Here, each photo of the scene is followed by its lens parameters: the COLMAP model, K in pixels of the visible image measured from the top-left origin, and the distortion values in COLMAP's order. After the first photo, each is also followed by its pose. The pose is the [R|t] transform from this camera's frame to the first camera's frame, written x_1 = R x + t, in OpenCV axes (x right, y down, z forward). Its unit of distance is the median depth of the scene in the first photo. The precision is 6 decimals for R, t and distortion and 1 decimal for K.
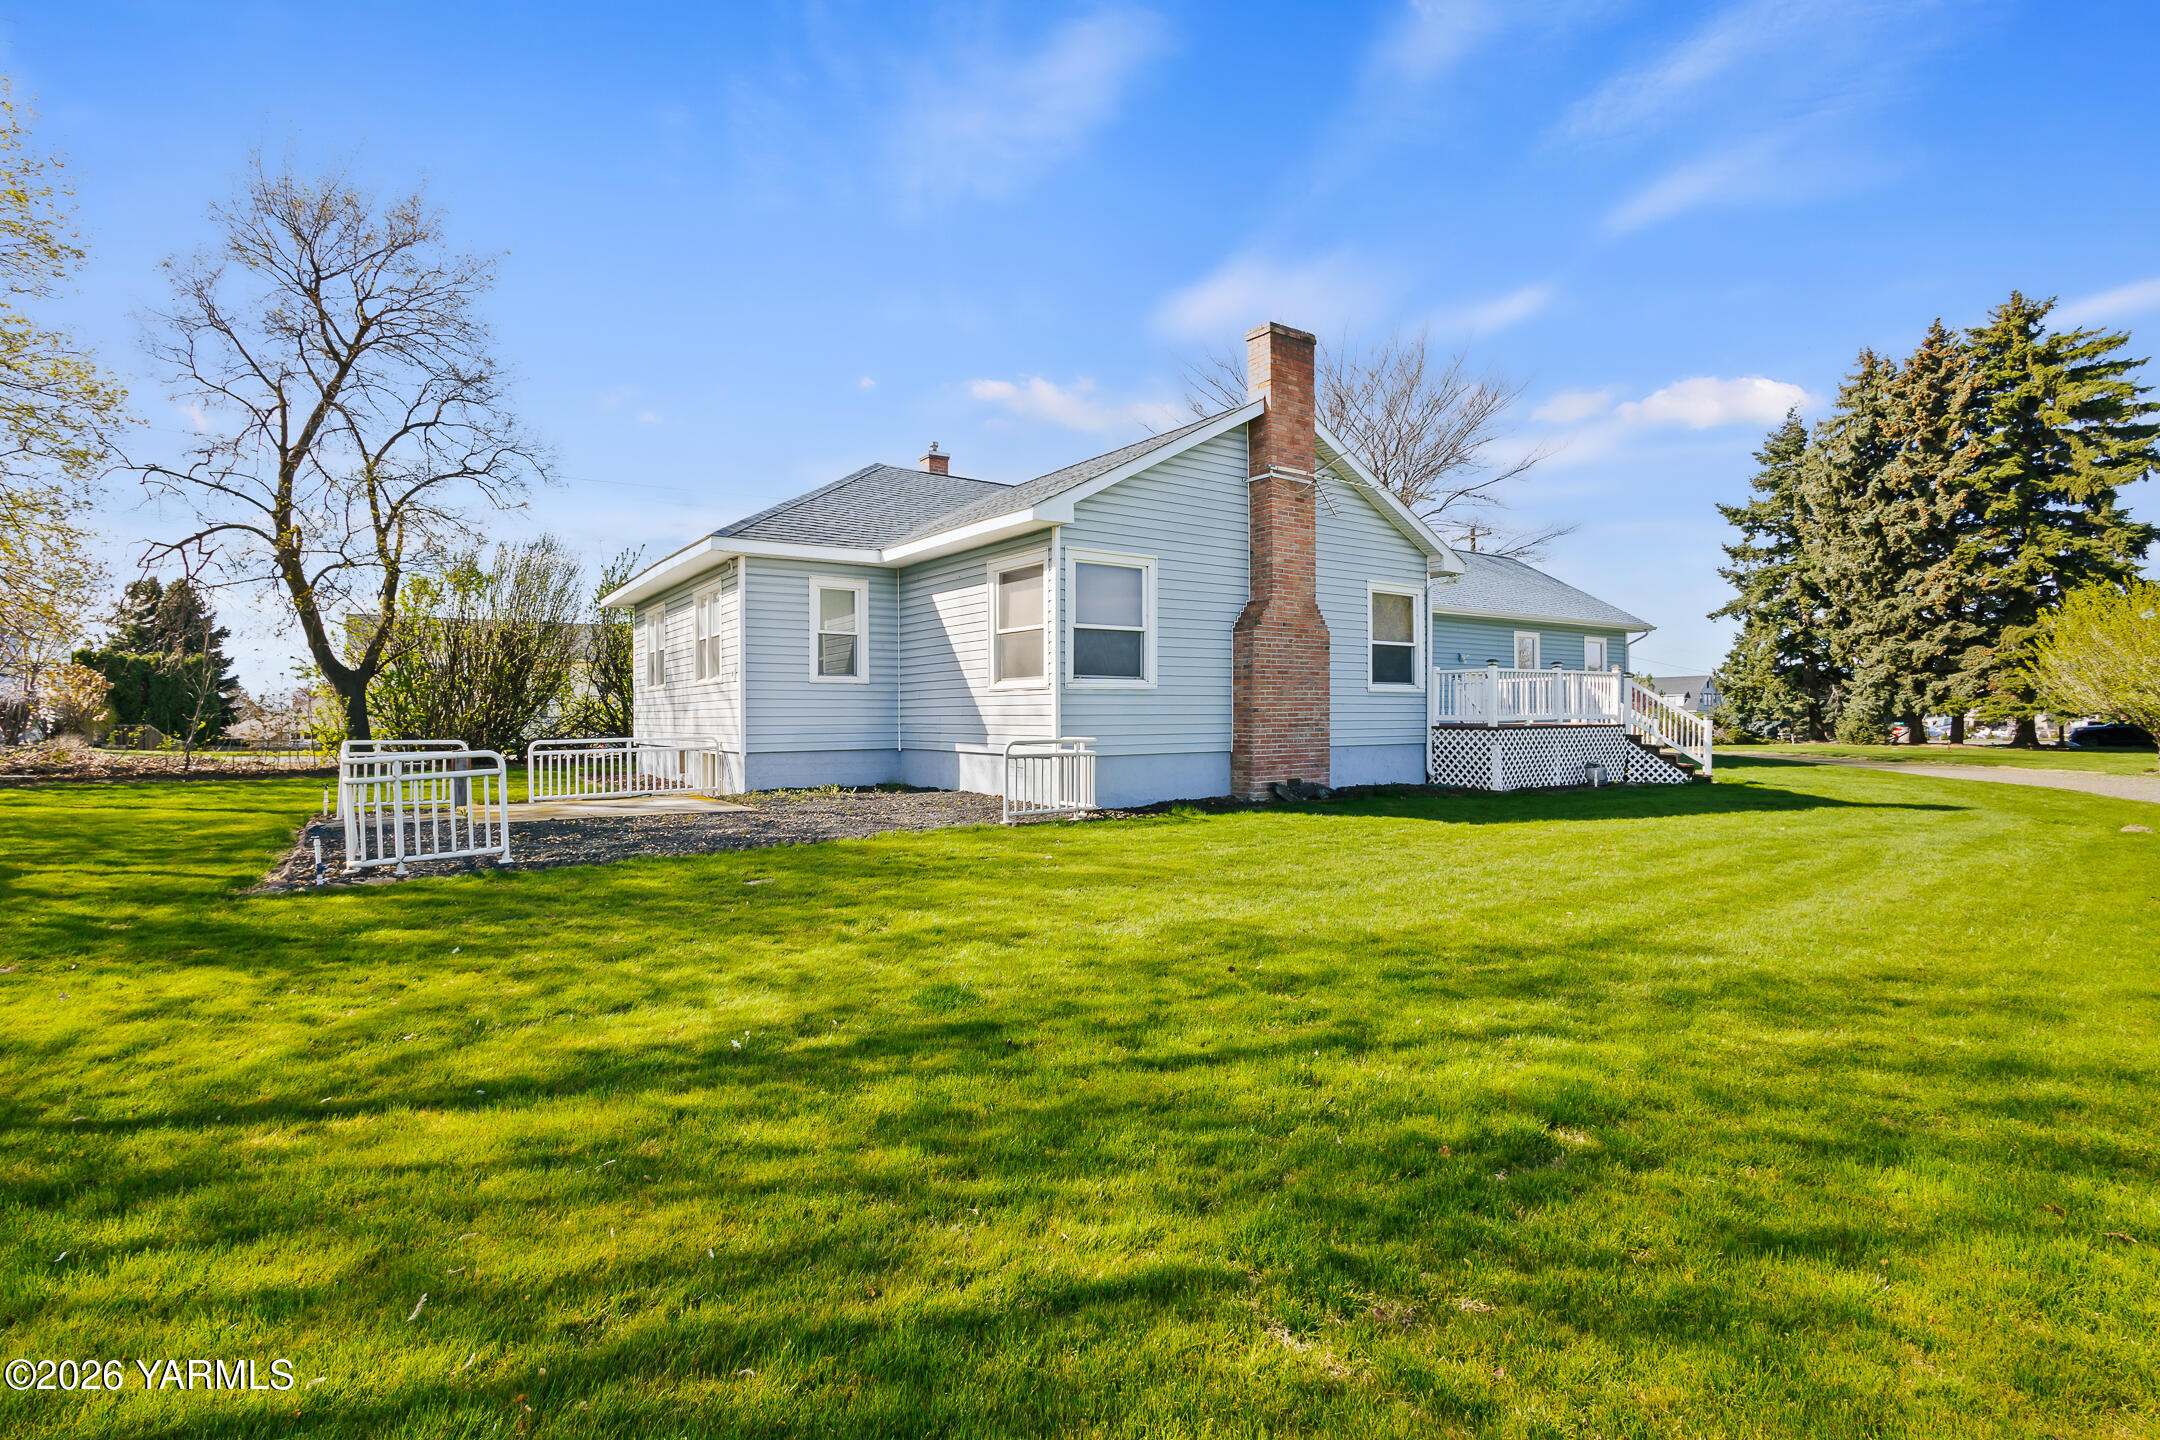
lens RADIAL K [[1009.8, 0, 1073.1], [0, 1009.8, 715.8], [0, 0, 1]] dist [0.002324, -0.000707]
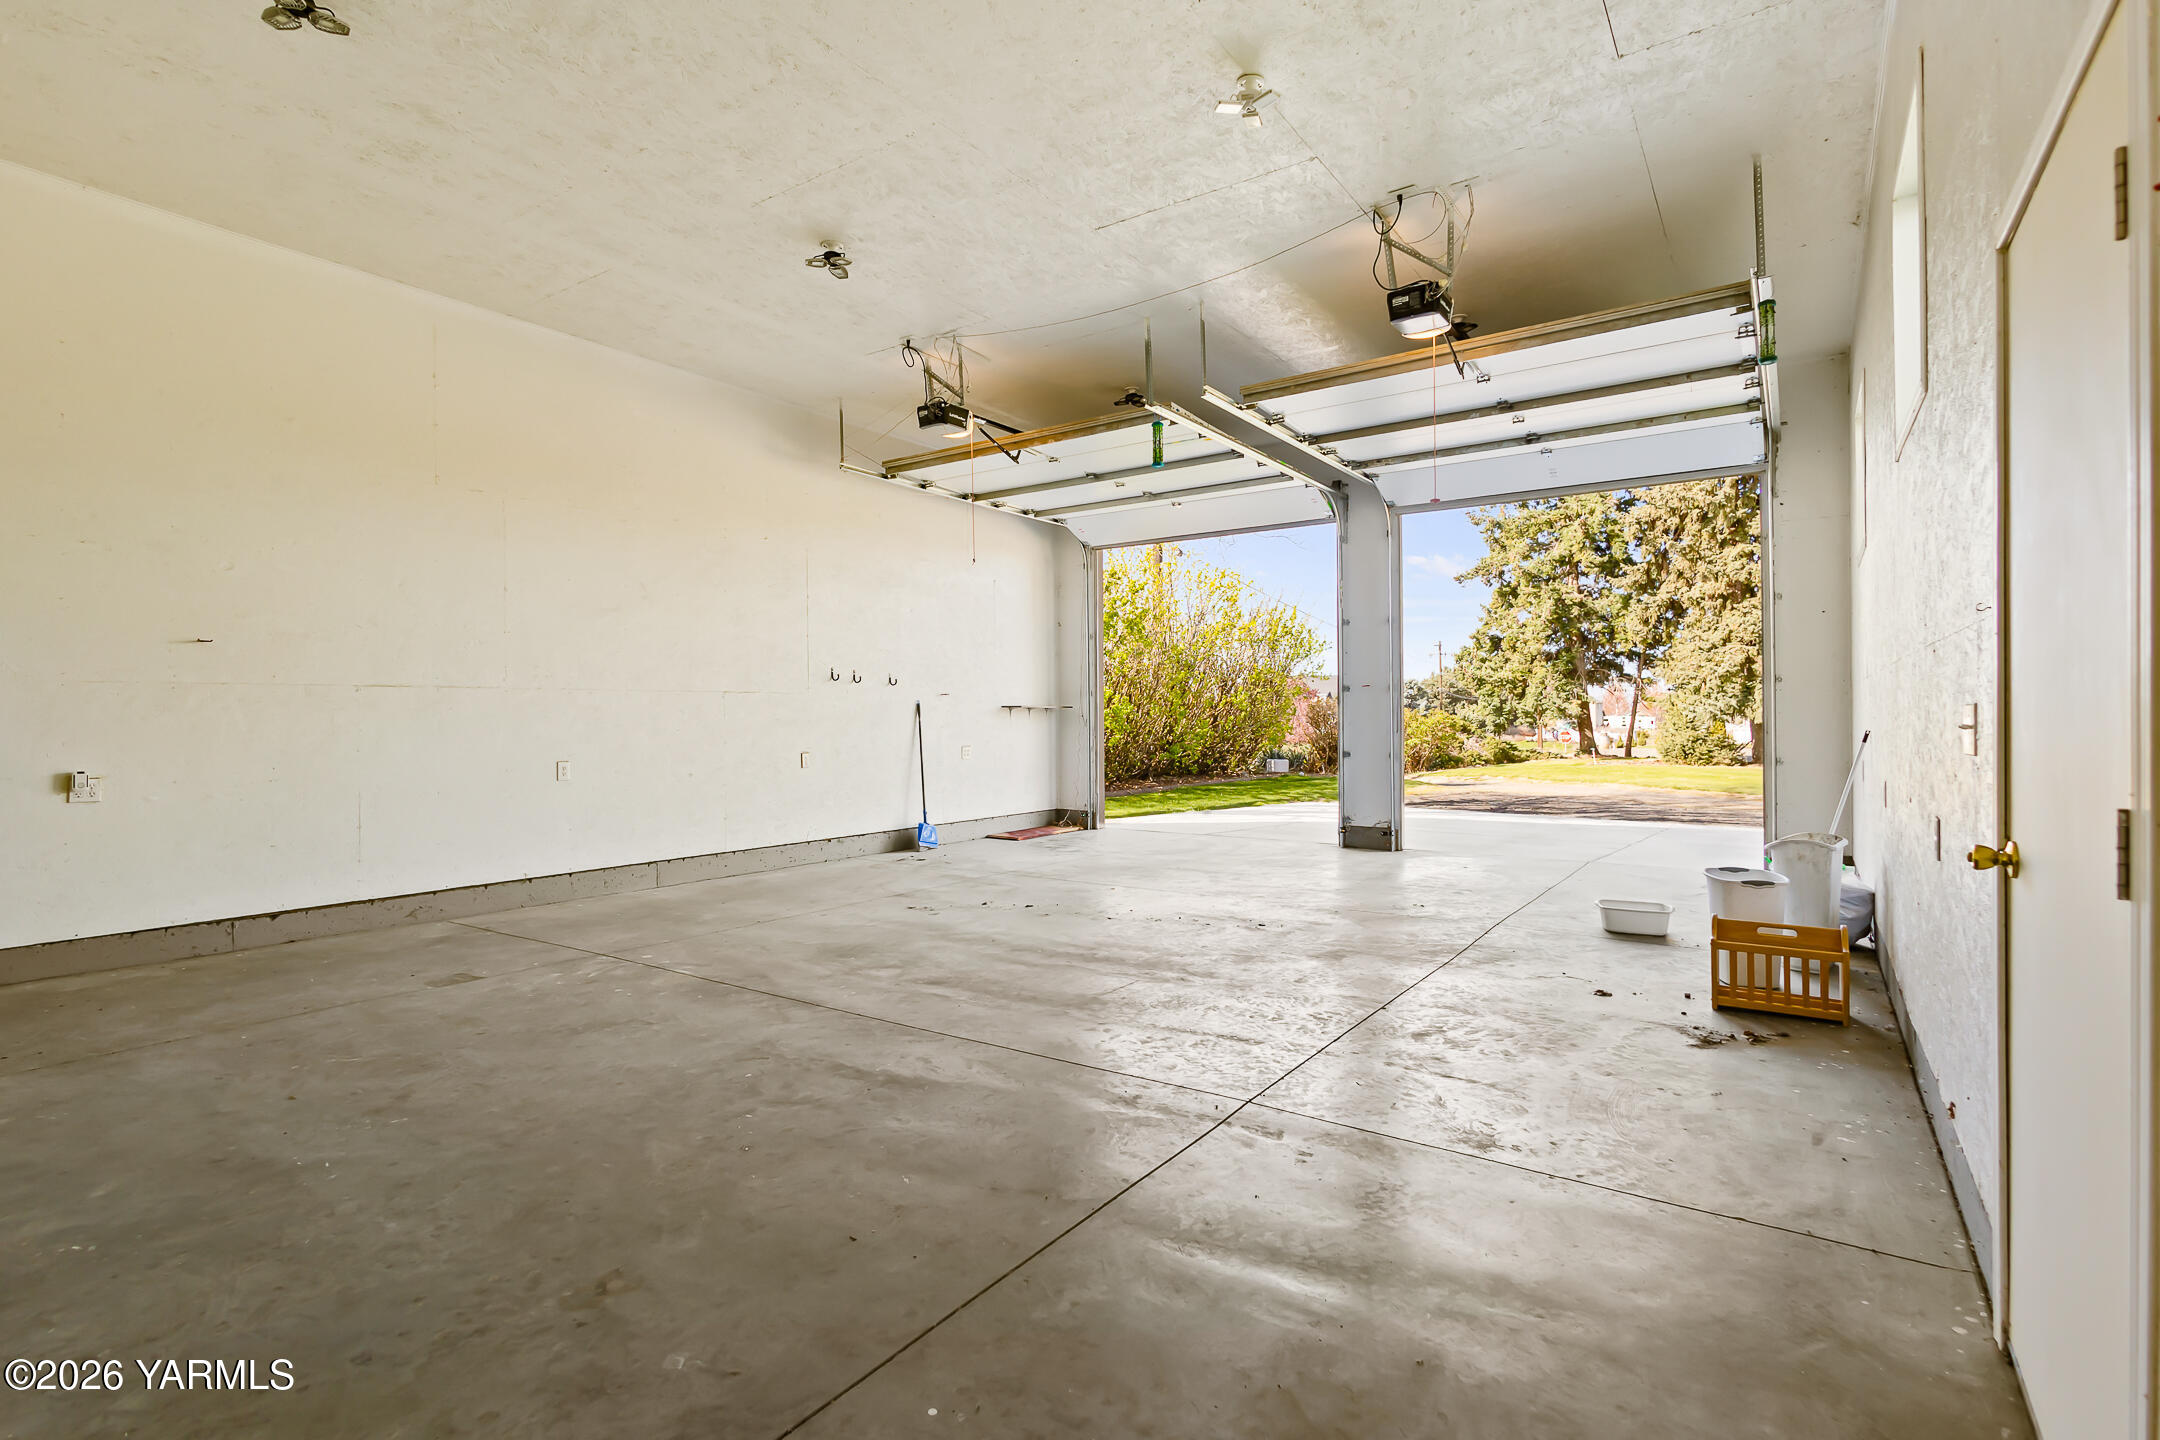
lens RADIAL K [[1009.8, 0, 1073.1], [0, 1009.8, 715.8], [0, 0, 1]] dist [0.002324, -0.000707]
pose [[0.945896, -0.004921, 0.324432, 0.152513], [0.004108, 0.999986, 0.003193, -0.006817], [-0.324443, -0.001687, 0.945904, 0.440506]]
